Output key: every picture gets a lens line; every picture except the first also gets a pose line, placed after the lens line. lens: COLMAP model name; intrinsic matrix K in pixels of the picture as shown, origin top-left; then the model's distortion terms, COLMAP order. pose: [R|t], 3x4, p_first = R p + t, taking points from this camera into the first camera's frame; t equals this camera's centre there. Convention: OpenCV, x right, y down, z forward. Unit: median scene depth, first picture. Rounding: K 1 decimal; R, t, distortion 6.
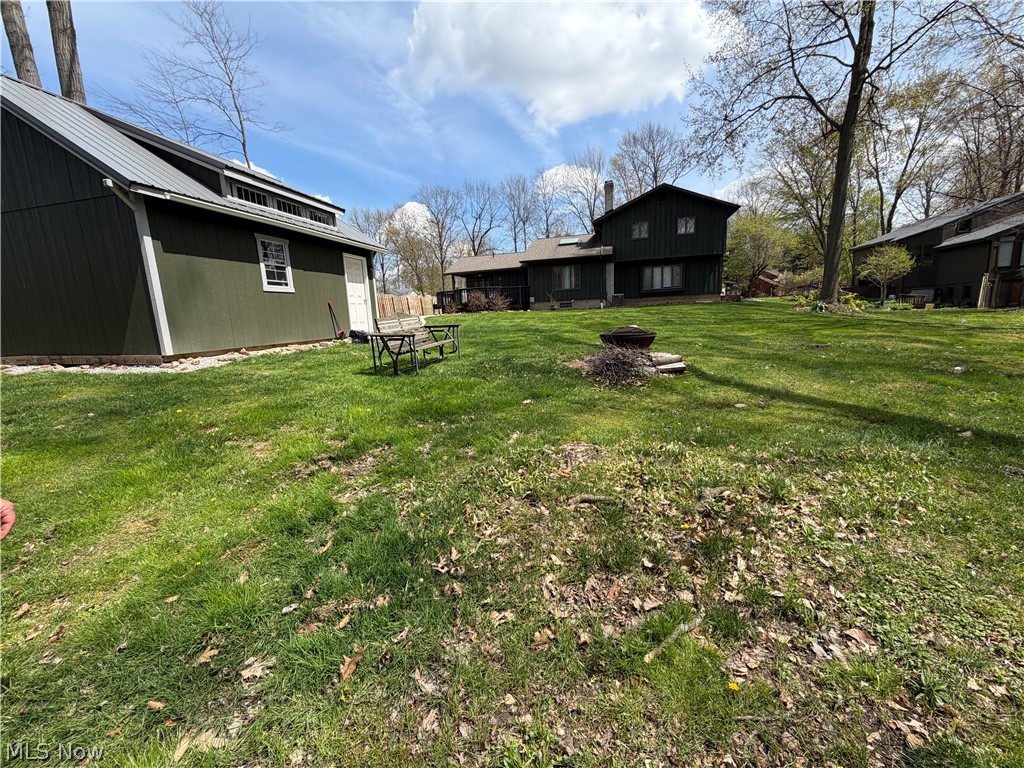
lens RADIAL K [[424.8, 0, 512.0], [0, 424.8, 384.0], [0, 0, 1]] dist [0.000639, 0.000111]
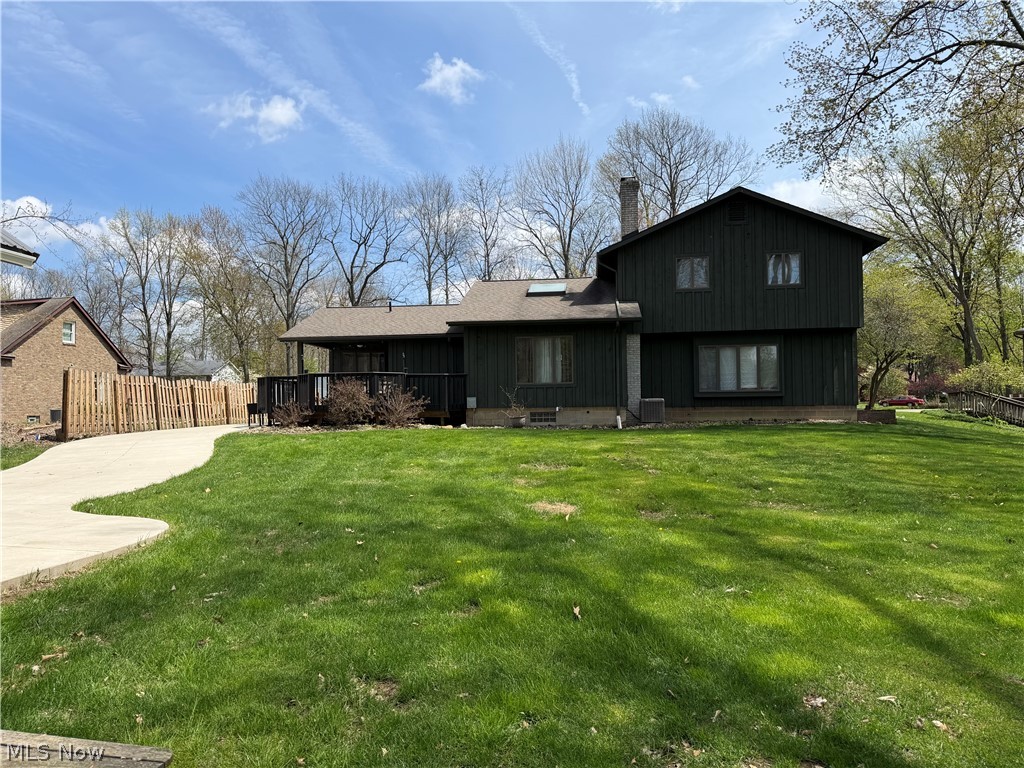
lens RADIAL K [[707.0, 0, 512.0], [0, 707.0, 384.0], [0, 0, 1]] dist [0.144655, -0.212280]
pose [[0.989693, 0.040938, 0.137226, -0.015561], [-0.012991, 0.979983, -0.198657, -0.062678], [-0.142612, 0.194826, 0.970415, 0.227944]]
